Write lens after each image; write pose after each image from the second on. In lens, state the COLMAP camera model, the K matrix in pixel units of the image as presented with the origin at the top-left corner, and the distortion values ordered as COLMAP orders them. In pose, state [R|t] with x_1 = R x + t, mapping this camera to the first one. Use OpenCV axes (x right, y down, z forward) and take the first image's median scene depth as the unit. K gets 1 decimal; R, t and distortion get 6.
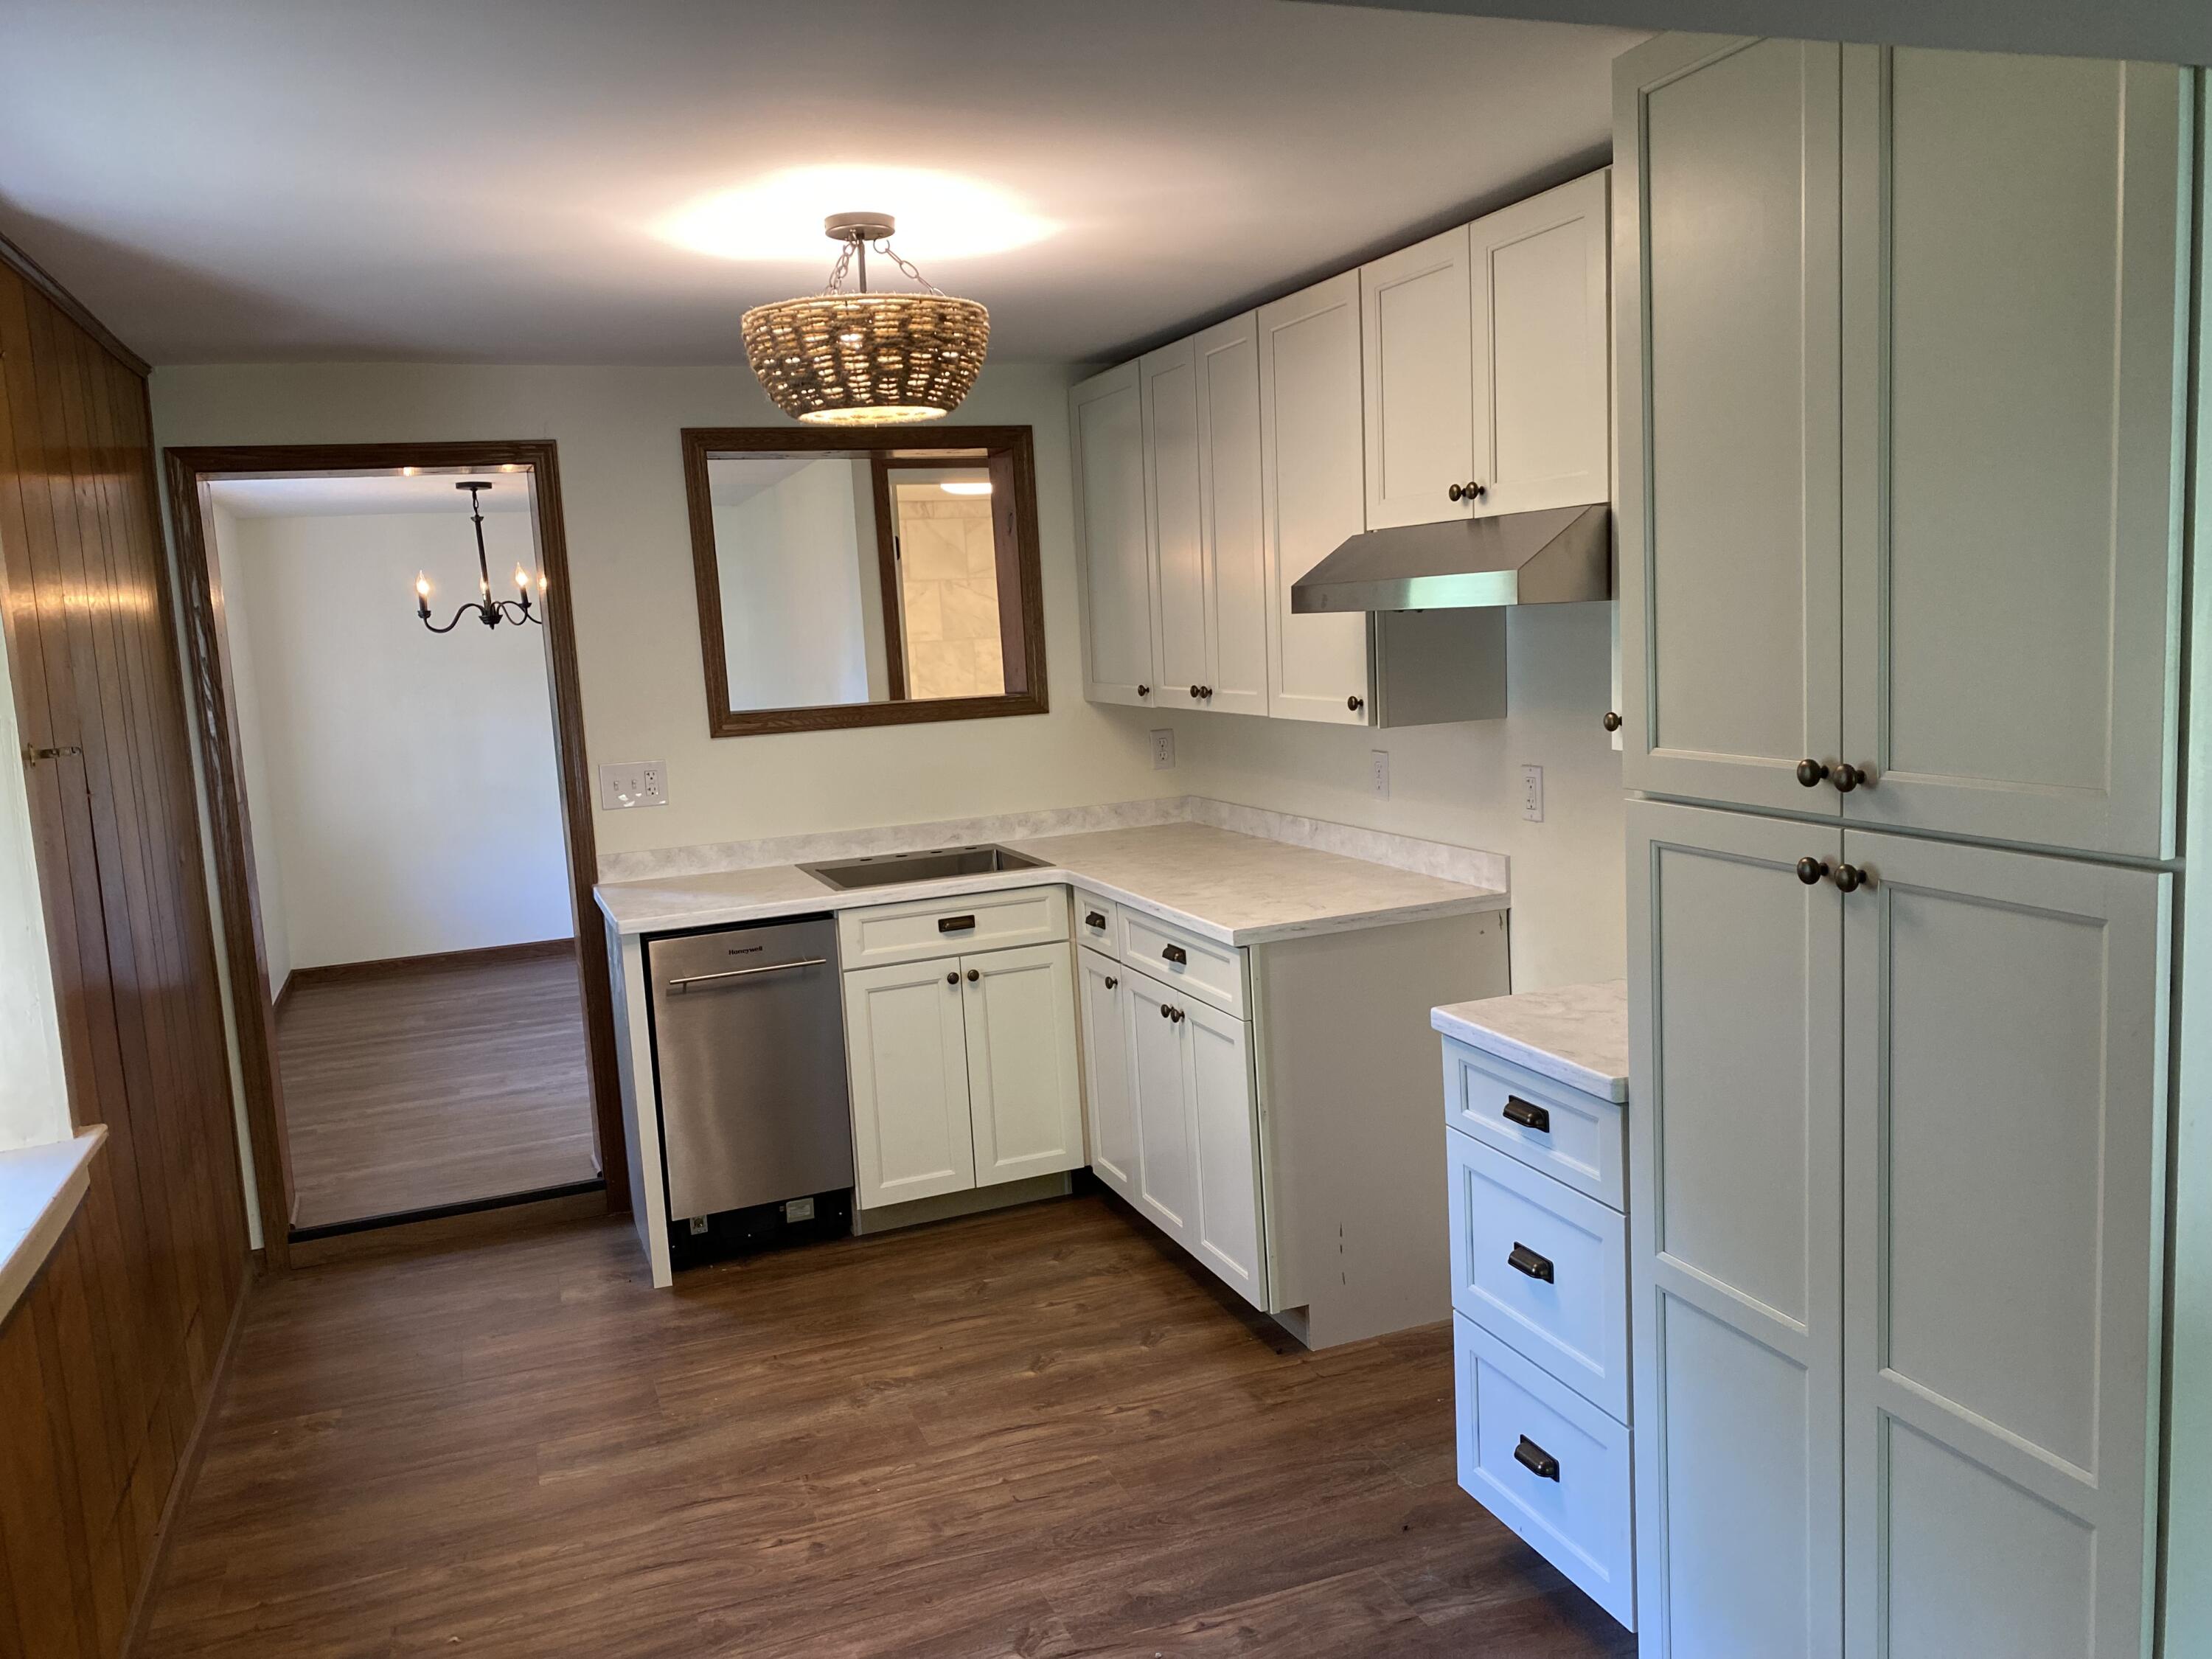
lens RADIAL K [[1698.9, 0, 1106.0], [0, 1698.9, 829.5], [0, 0, 1]] dist [0.041056, -0.063465]
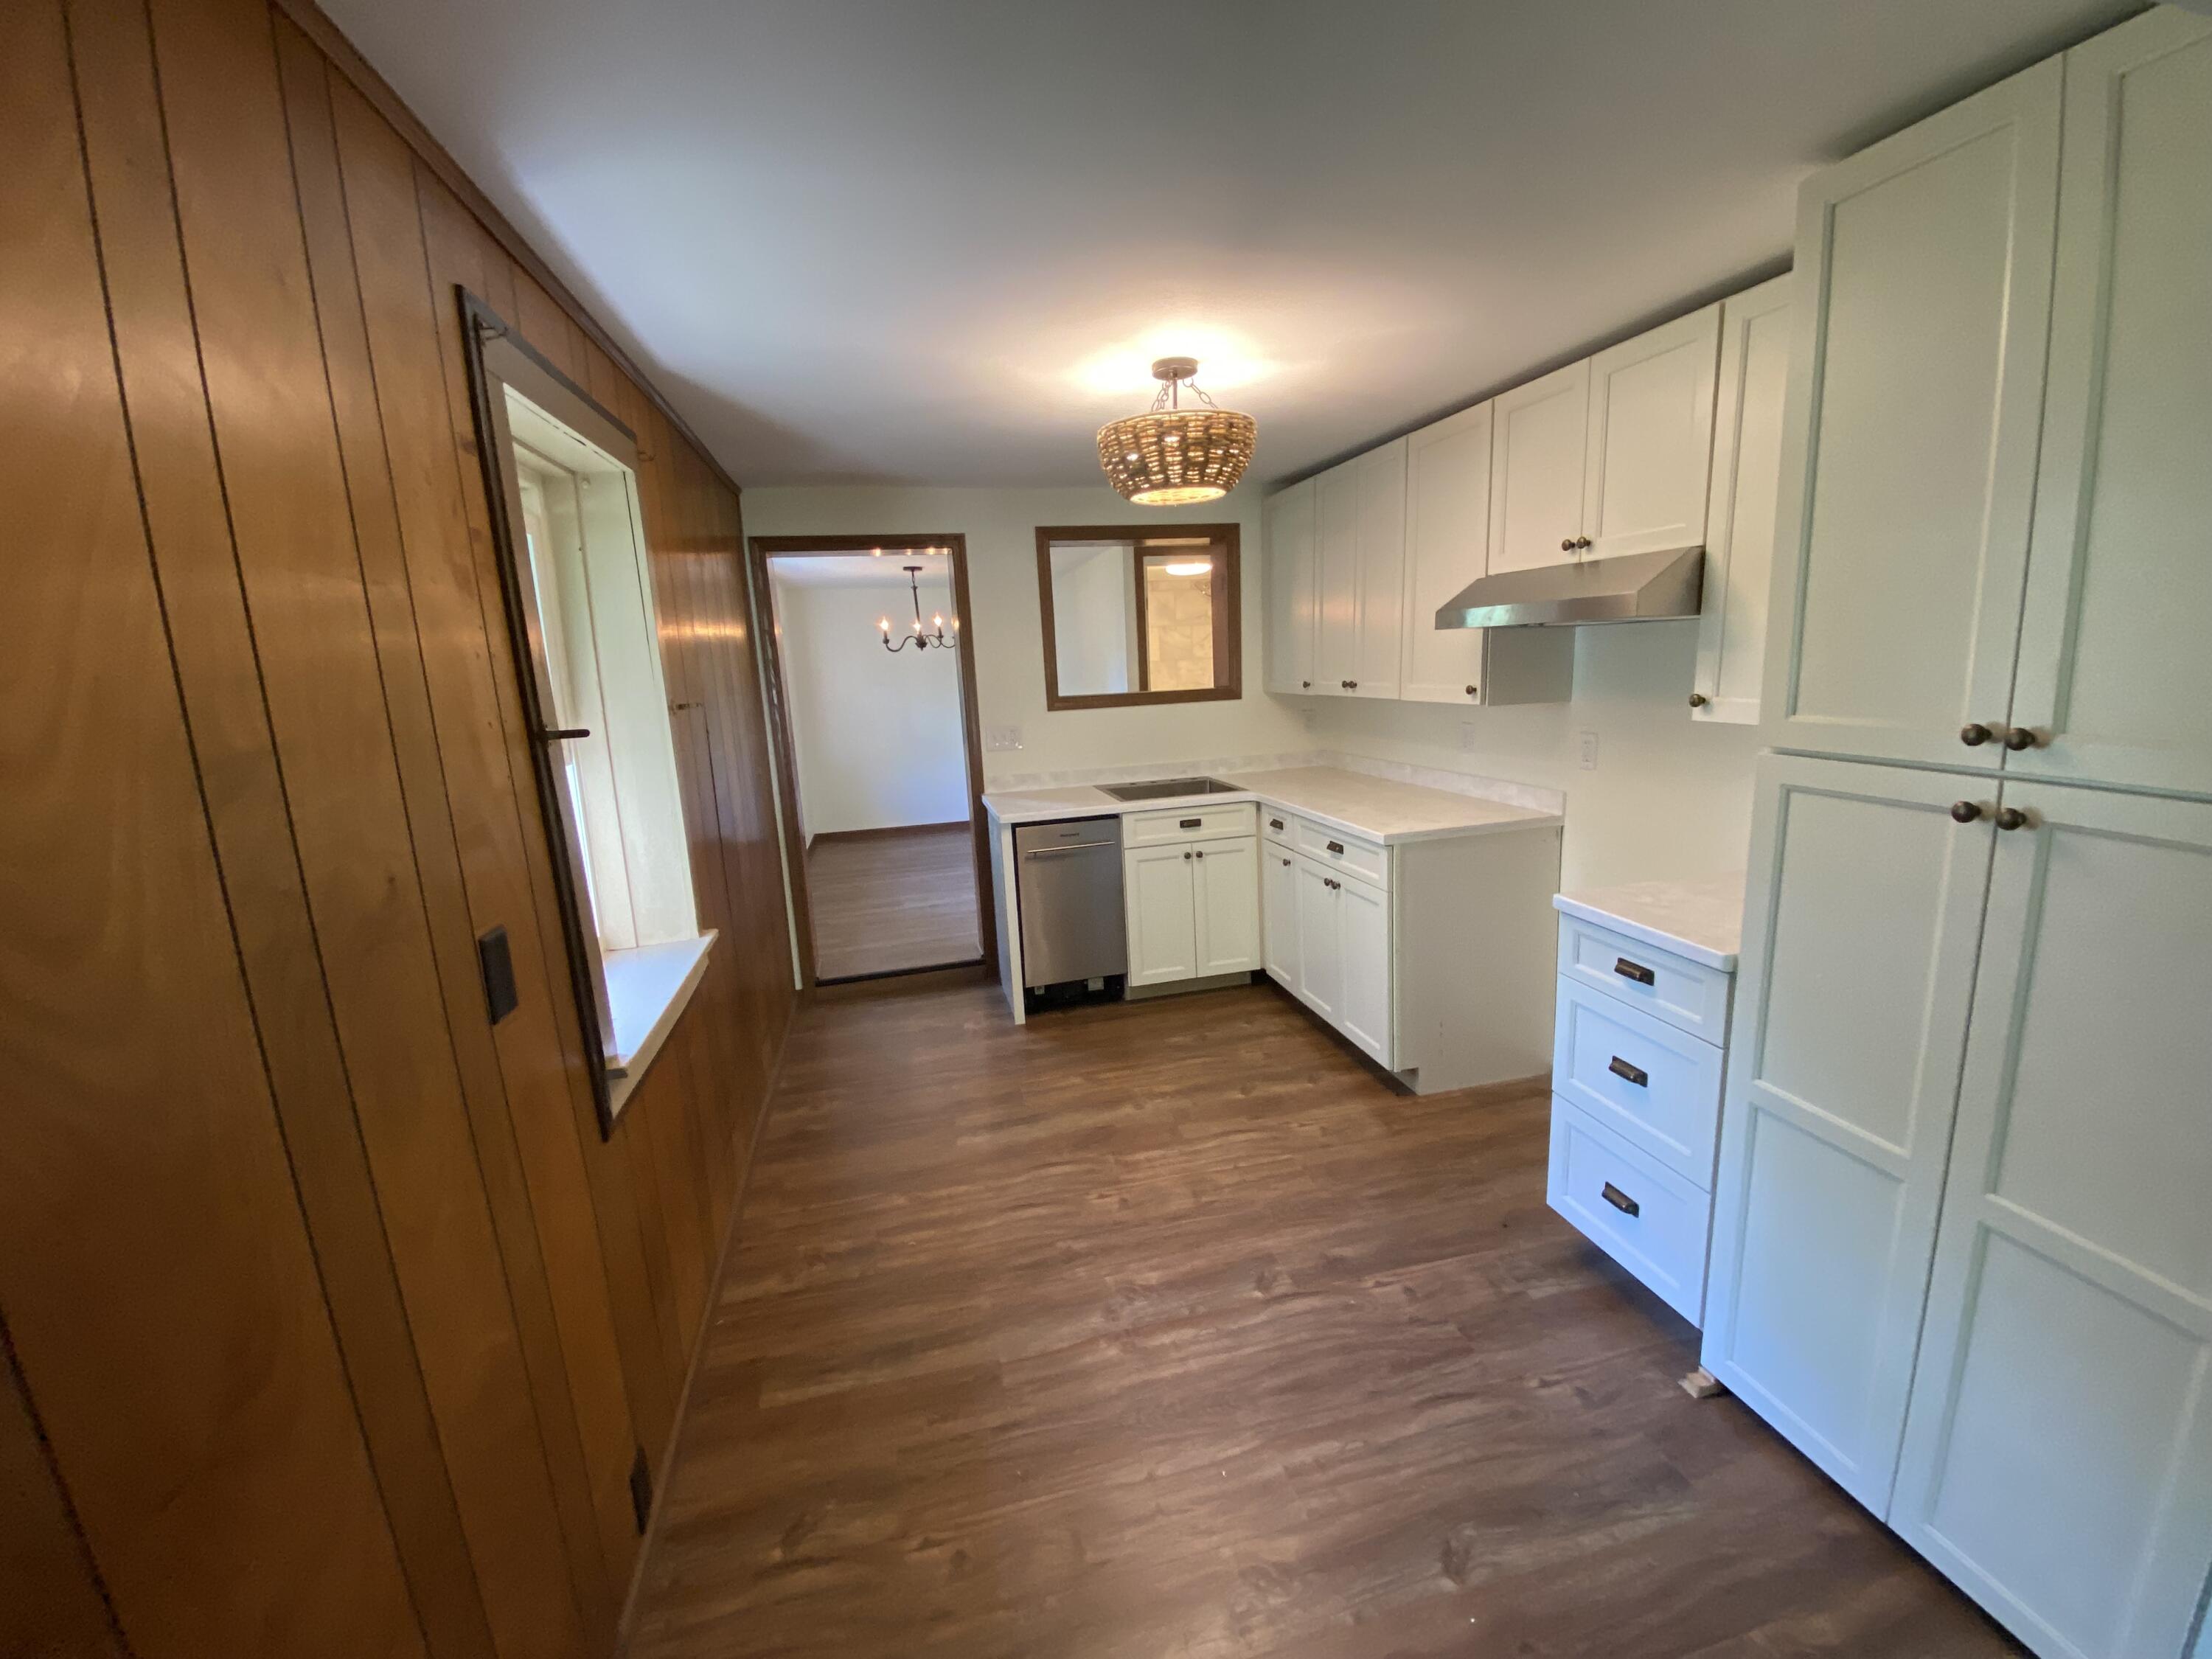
lens RADIAL K [[899.8, 0, 1106.0], [0, 899.8, 829.5], [0, 0, 1]] dist [0.026162, -0.023674]
pose [[0.991312, 0.032161, -0.127540, -0.073844], [-0.023571, 0.997387, 0.068296, 0.003500], [0.129403, -0.064696, 0.989479, 0.136773]]
